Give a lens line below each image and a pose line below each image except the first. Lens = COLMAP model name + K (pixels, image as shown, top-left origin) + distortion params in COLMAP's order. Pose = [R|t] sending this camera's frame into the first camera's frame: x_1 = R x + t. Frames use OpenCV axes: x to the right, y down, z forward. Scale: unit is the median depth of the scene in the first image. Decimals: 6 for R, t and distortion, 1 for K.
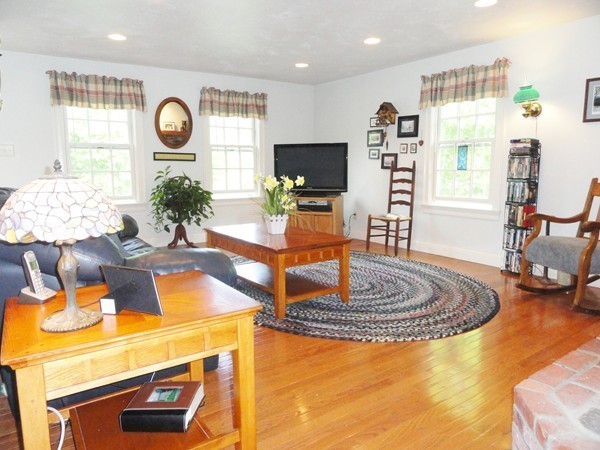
lens RADIAL K [[420.6, 0, 297.0], [0, 420.6, 225.6], [0, 0, 1]] dist [0.002424, 0.000819]
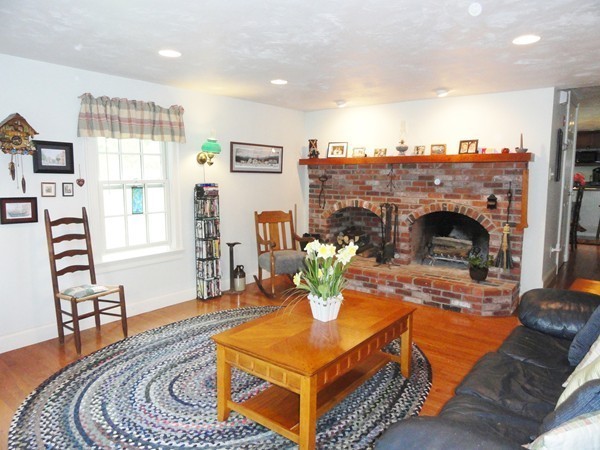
lens RADIAL K [[414.5, 0, 300.0], [0, 414.5, 225.0], [0, 0, 1]] dist [0.001890, 0.000758]
pose [[-0.276513, -0.113856, 0.954242, -0.508166], [0.134729, 0.978558, 0.155798, -0.187143], [-0.951519, 0.171645, -0.255244, 0.845192]]
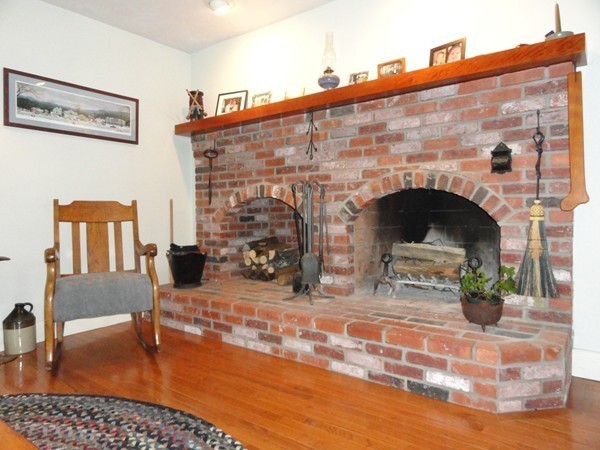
lens RADIAL K [[420.6, 0, 297.0], [0, 420.6, 225.6], [0, 0, 1]] dist [0.002424, 0.000819]
pose [[-0.299625, -0.022812, 0.953784, -0.123946], [0.150348, 0.986094, 0.070816, -0.036412], [-0.942136, 0.164618, -0.292028, 0.557583]]
